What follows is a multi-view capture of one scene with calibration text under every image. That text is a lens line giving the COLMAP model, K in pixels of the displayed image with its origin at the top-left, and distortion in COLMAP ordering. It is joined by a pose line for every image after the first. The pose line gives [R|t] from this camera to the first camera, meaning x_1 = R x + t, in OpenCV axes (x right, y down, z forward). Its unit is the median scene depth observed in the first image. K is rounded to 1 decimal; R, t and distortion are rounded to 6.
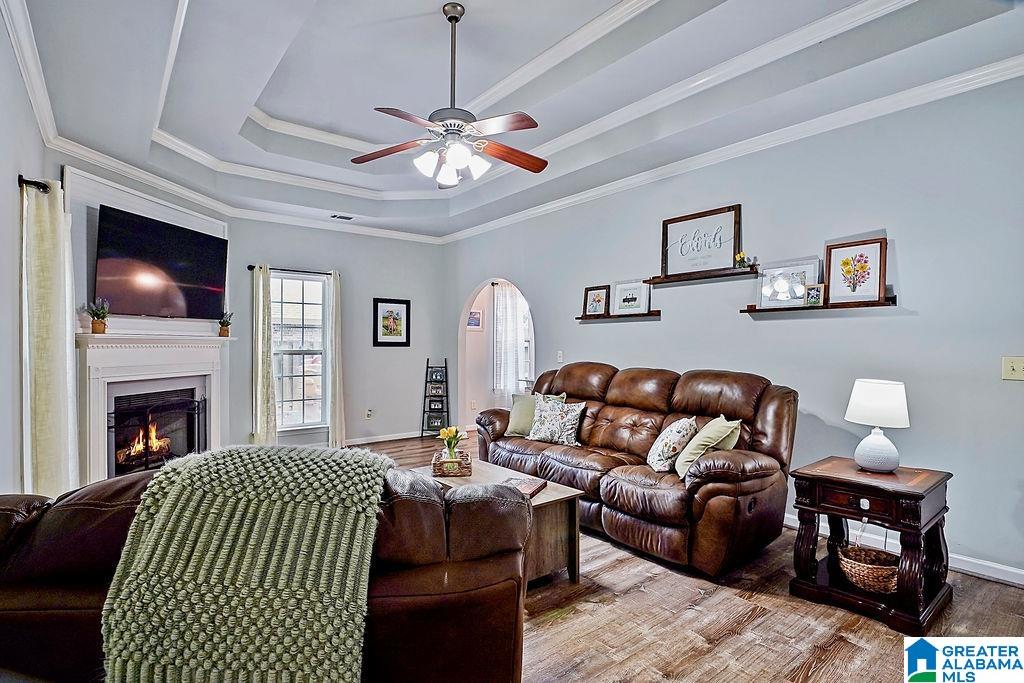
lens RADIAL K [[512.3, 0, 502.2], [0, 512.3, 346.5], [0, 0, 1]] dist [-0.031681, -0.000975]
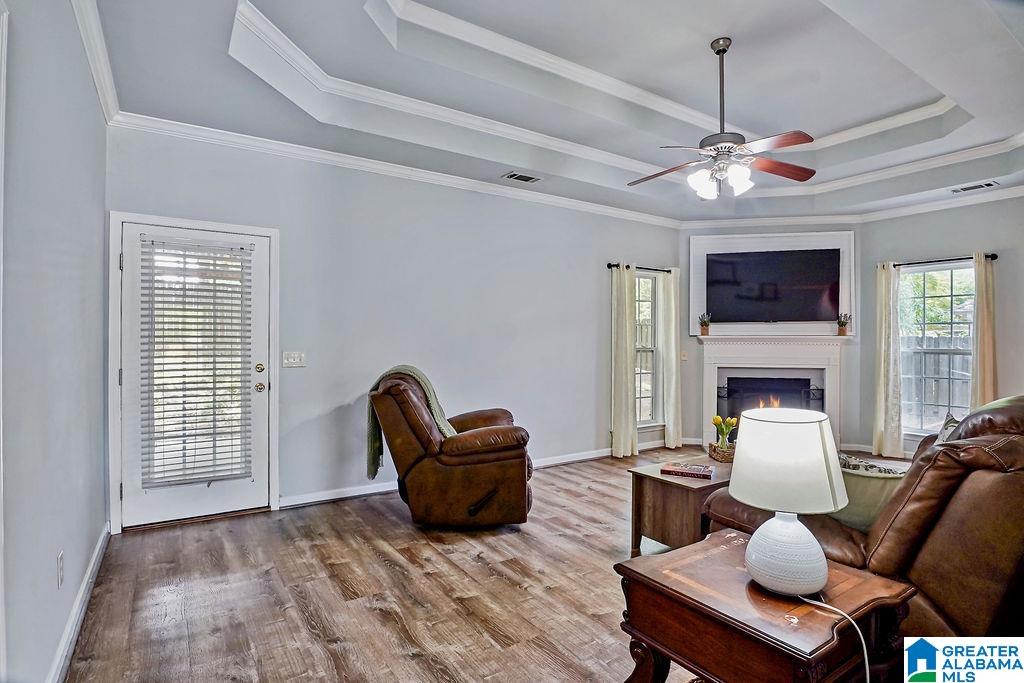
lens RADIAL K [[516.5, 0, 506.0], [0, 516.5, 338.3], [0, 0, 1]] dist [-0.029818, -0.000112]
pose [[-0.086352, -0.006400, -0.996244, 1.049654], [-0.007012, 0.999958, -0.005816, -0.002836], [0.996240, 0.006484, -0.086393, 0.615451]]
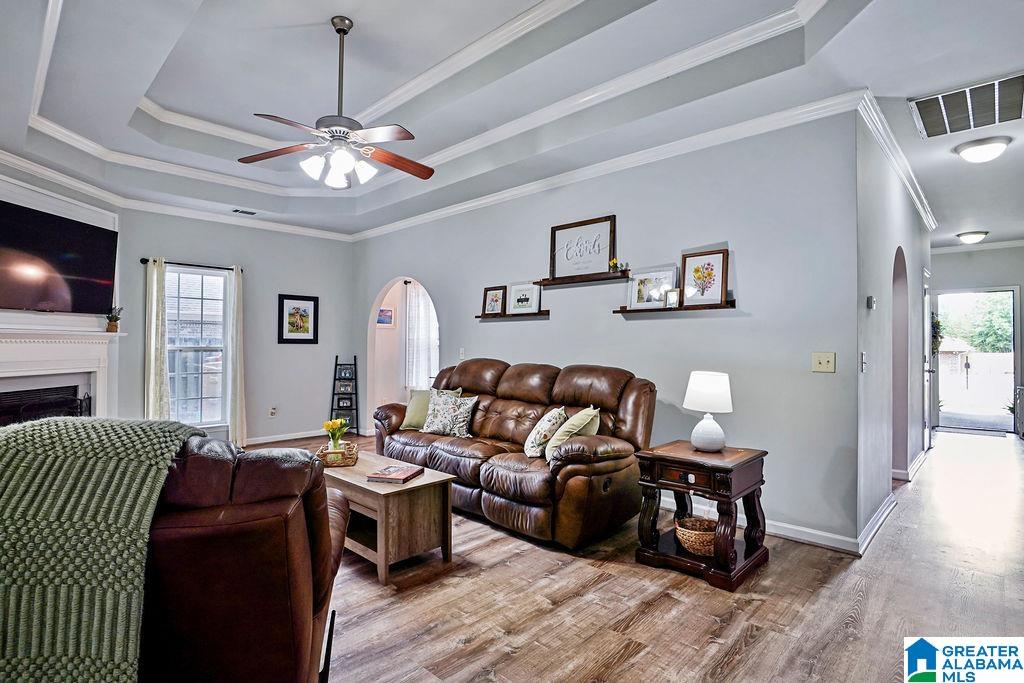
lens RADIAL K [[516.5, 0, 506.0], [0, 516.5, 338.3], [0, 0, 1]] dist [-0.029818, -0.000112]
pose [[0.990550, 0.005431, 0.137045, 0.099305], [-0.003424, 0.999884, -0.014873, 0.006771], [-0.137109, 0.014263, 0.990453, -0.088798]]
